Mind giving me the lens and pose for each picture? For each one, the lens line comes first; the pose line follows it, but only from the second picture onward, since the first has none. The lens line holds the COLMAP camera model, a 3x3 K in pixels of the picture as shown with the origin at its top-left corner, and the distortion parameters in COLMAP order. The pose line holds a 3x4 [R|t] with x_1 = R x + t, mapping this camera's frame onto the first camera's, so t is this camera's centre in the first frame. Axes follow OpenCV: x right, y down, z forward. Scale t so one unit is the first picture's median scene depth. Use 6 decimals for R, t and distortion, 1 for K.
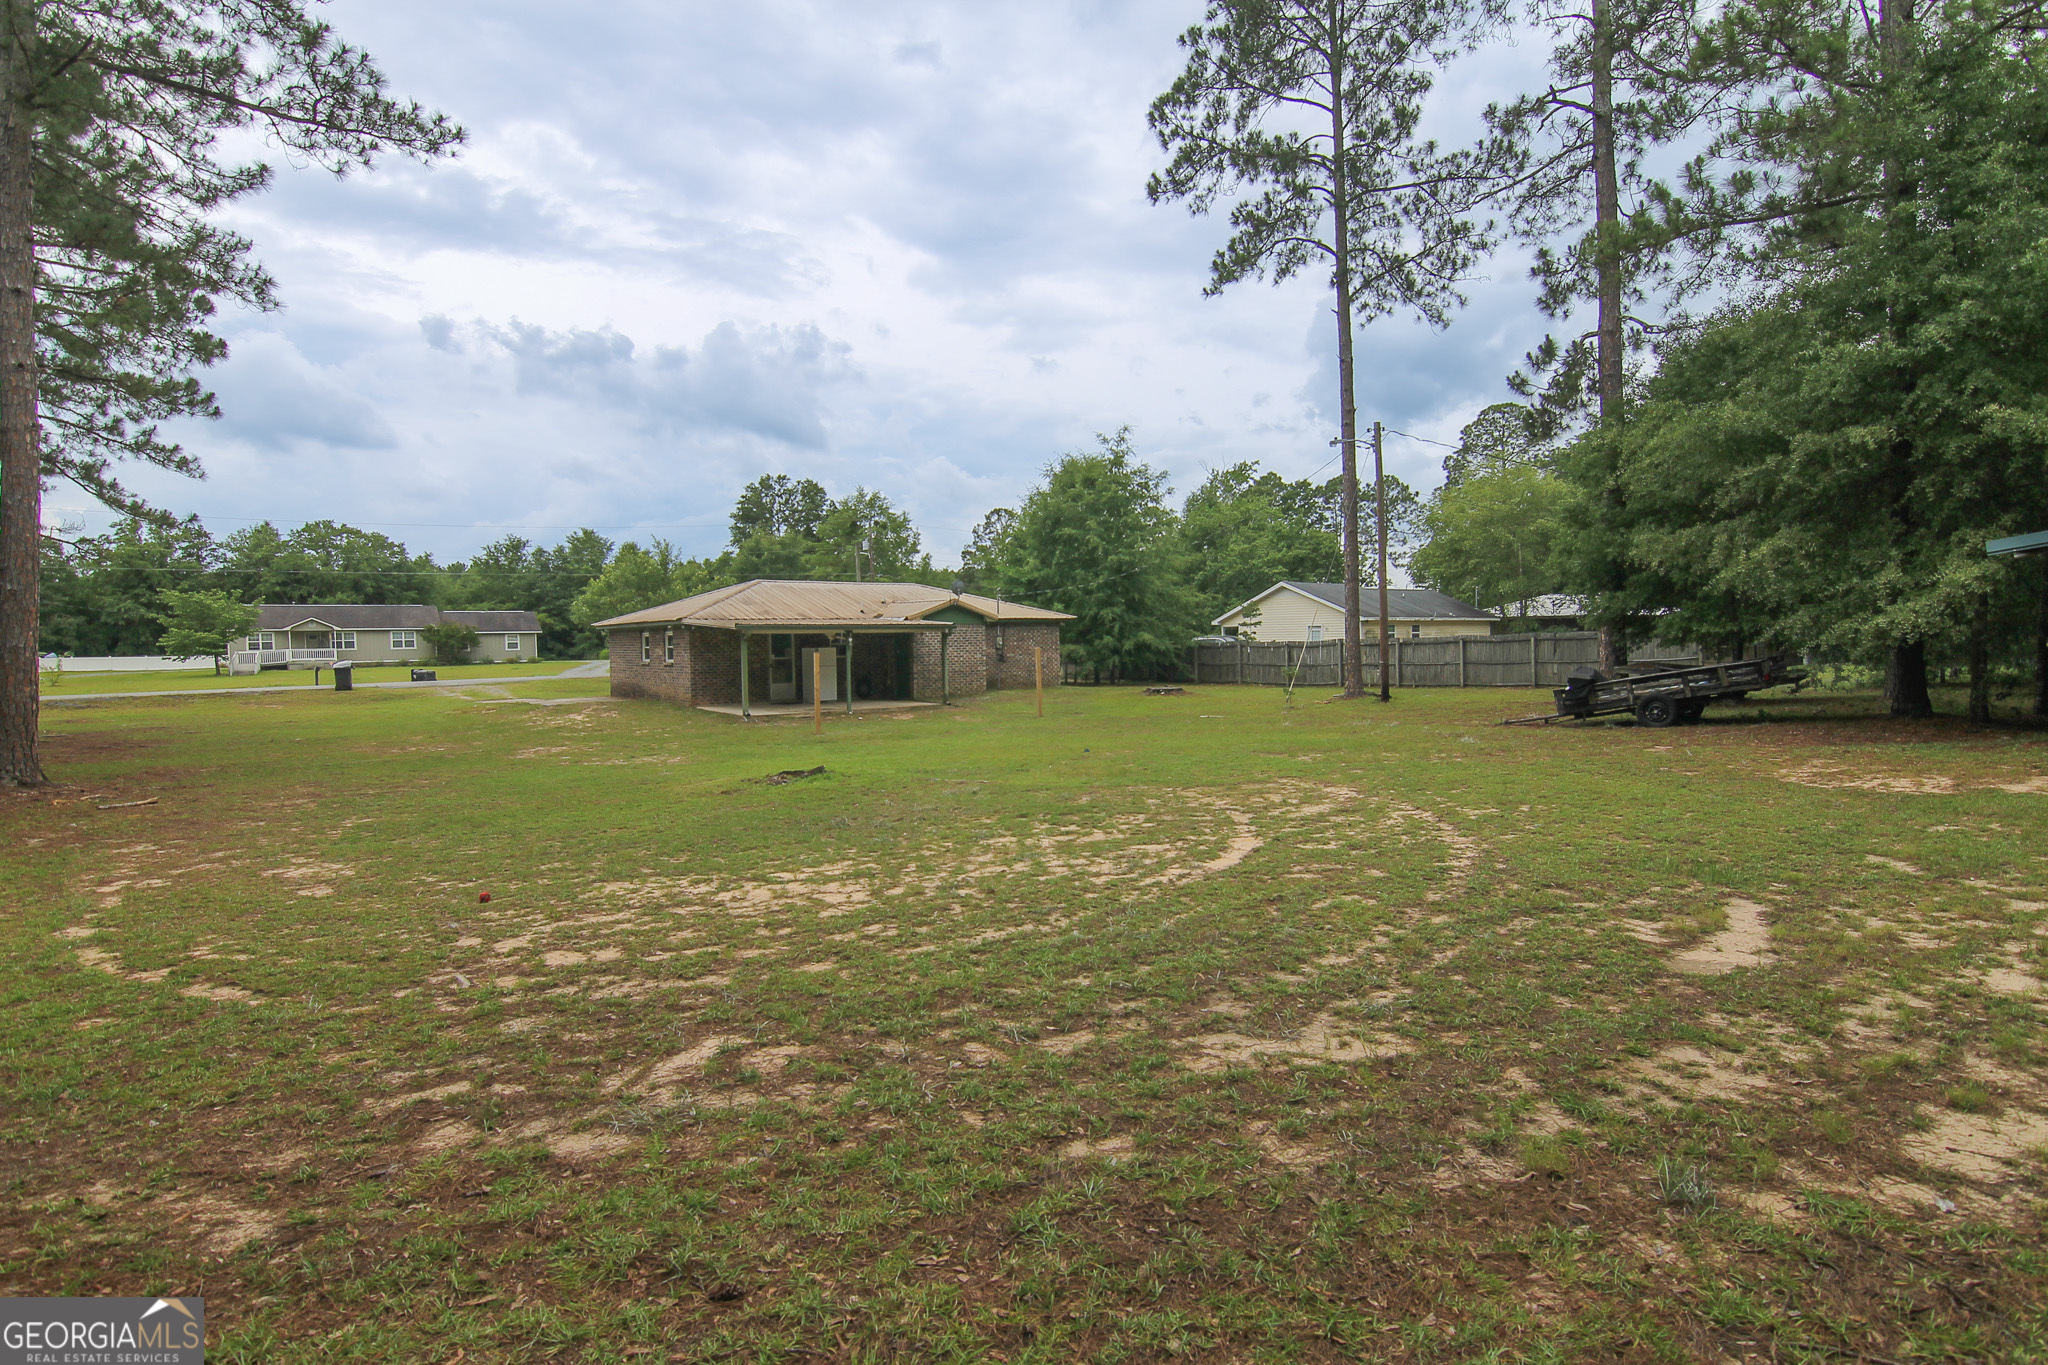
lens RADIAL K [[1053.8, 0, 1057.5], [0, 1053.8, 682.2], [0, 0, 1]] dist [-0.033481, -0.000714]
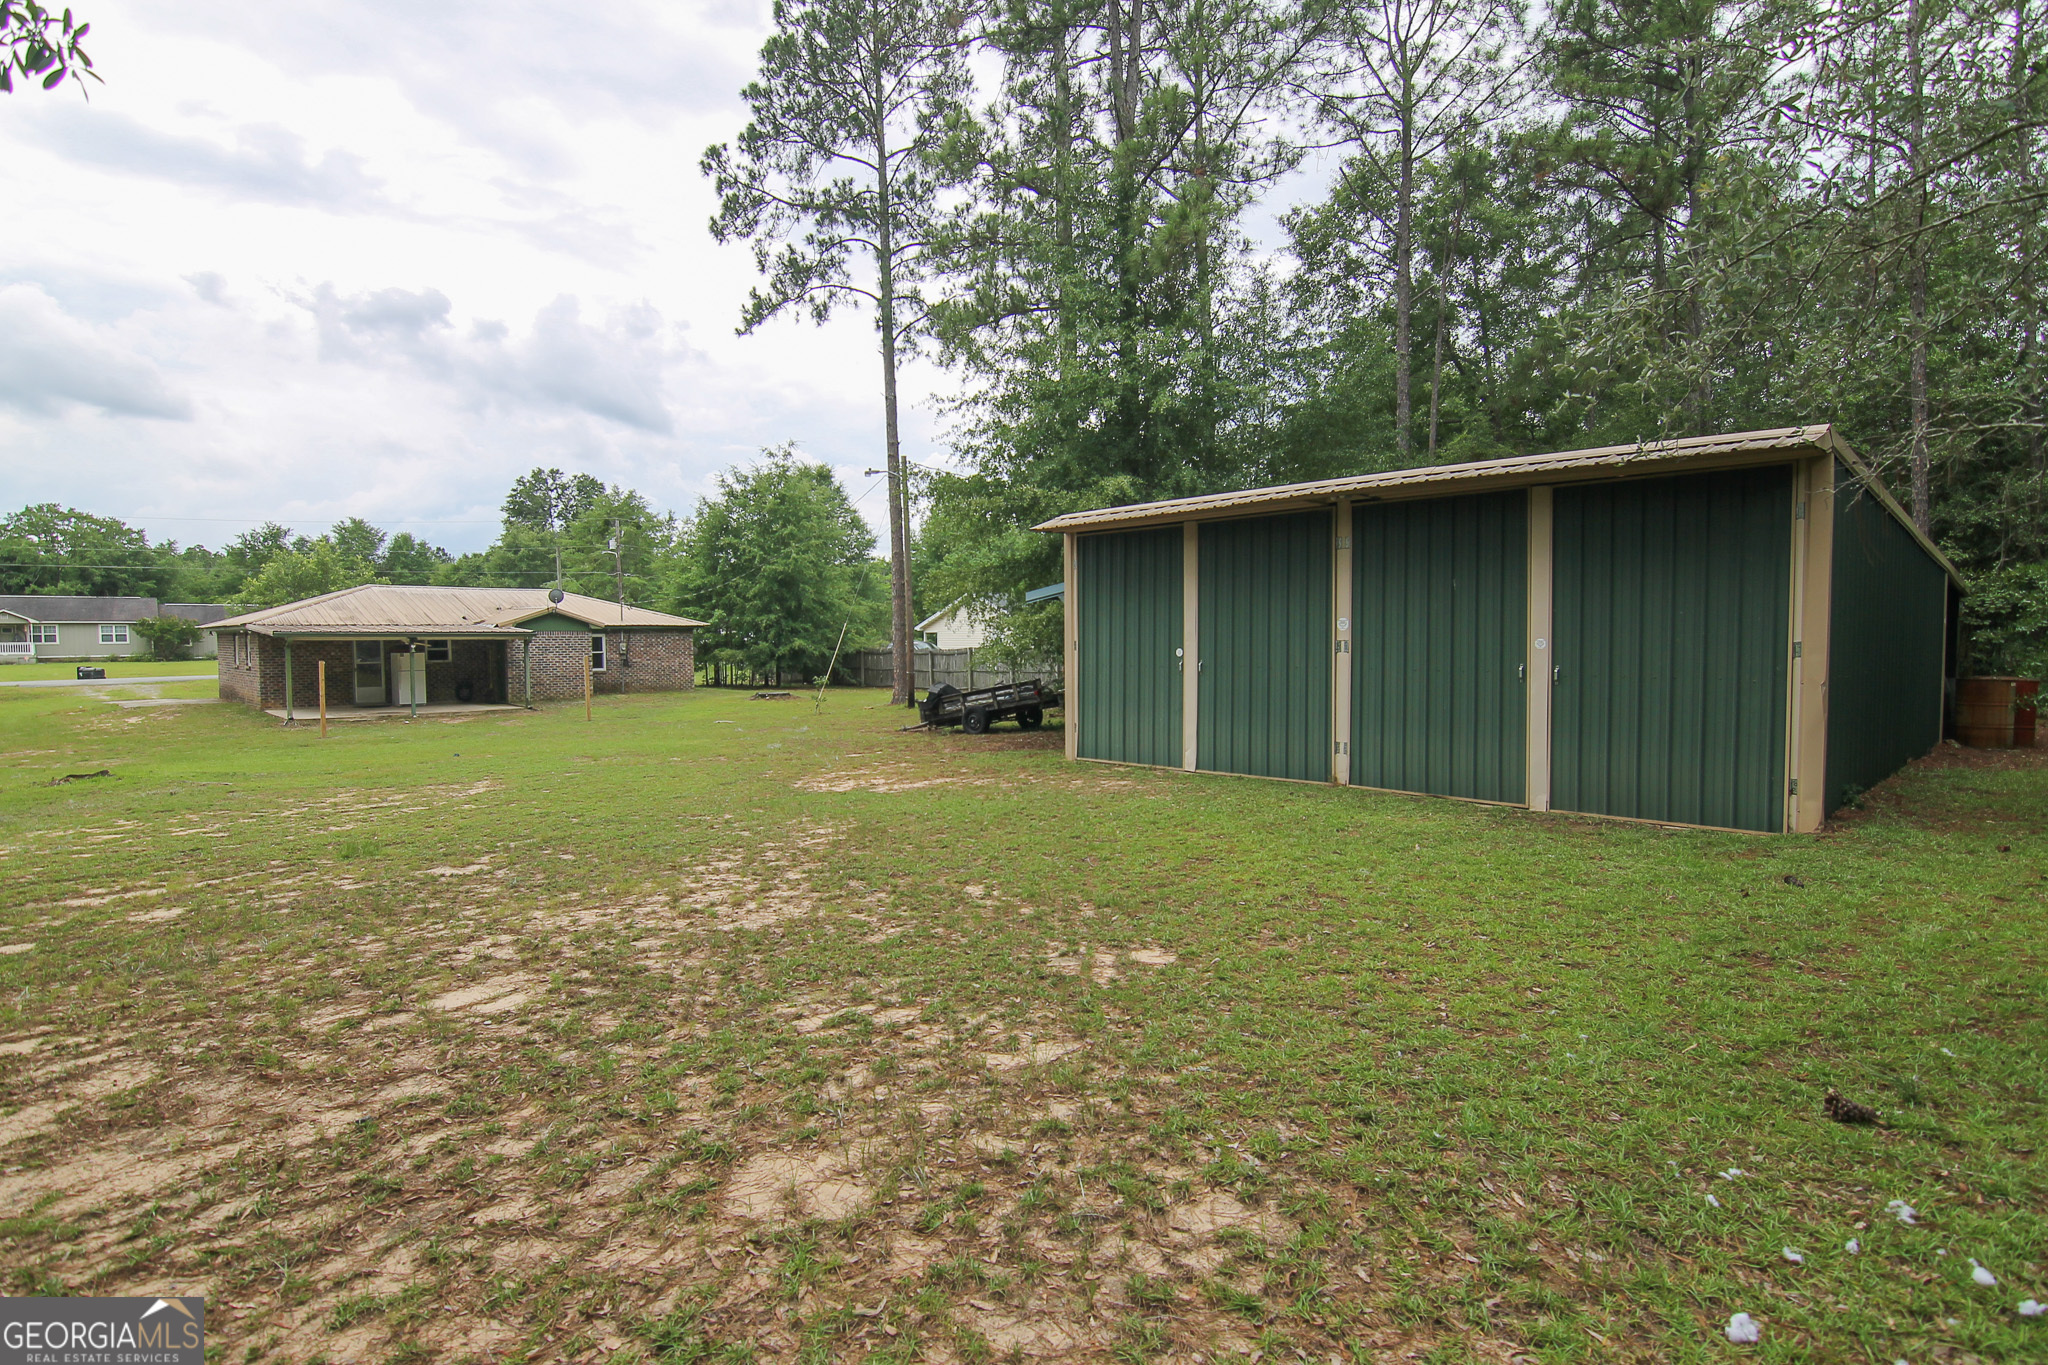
lens RADIAL K [[1053.8, 0, 1057.5], [0, 1053.8, 682.2], [0, 0, 1]] dist [-0.033481, -0.000714]
pose [[0.991921, 0.006079, 0.126709, 0.203164], [-0.006469, 0.999976, 0.002670, -0.007844], [-0.126690, -0.003468, 0.991936, -0.077209]]
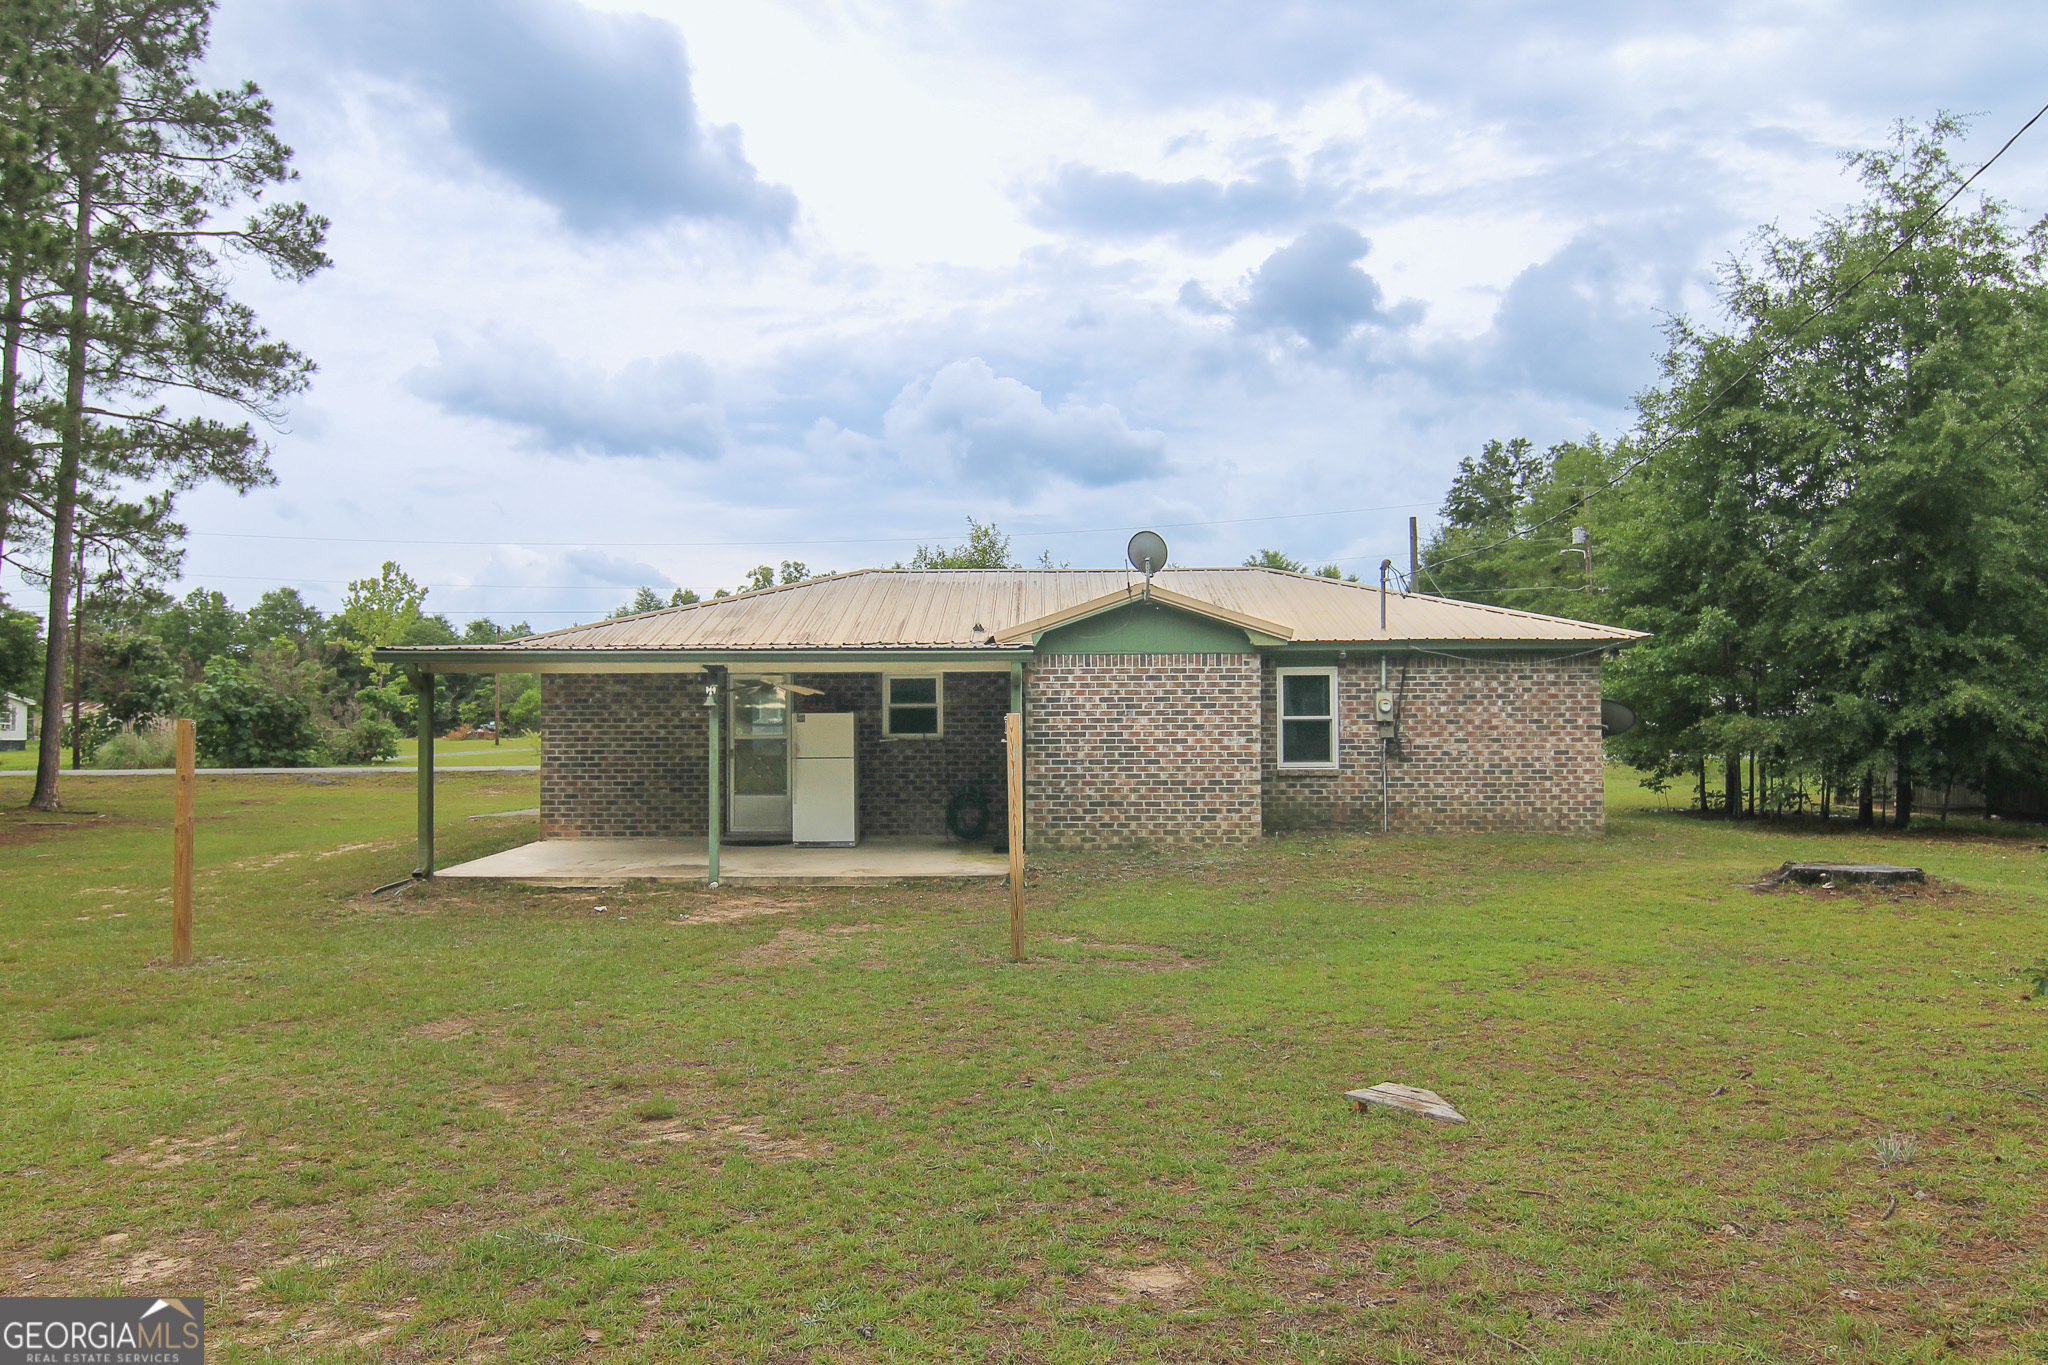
lens RADIAL K [[1464.9, 0, 1022.6], [0, 1464.9, 694.0], [0, 0, 1]] dist [0.003850, 0.000204]
pose [[0.767543, -0.002017, -0.640994, 0.149297], [-0.032414, 0.998594, -0.041955, -0.013421], [0.640177, 0.052980, 0.766399, 0.433207]]
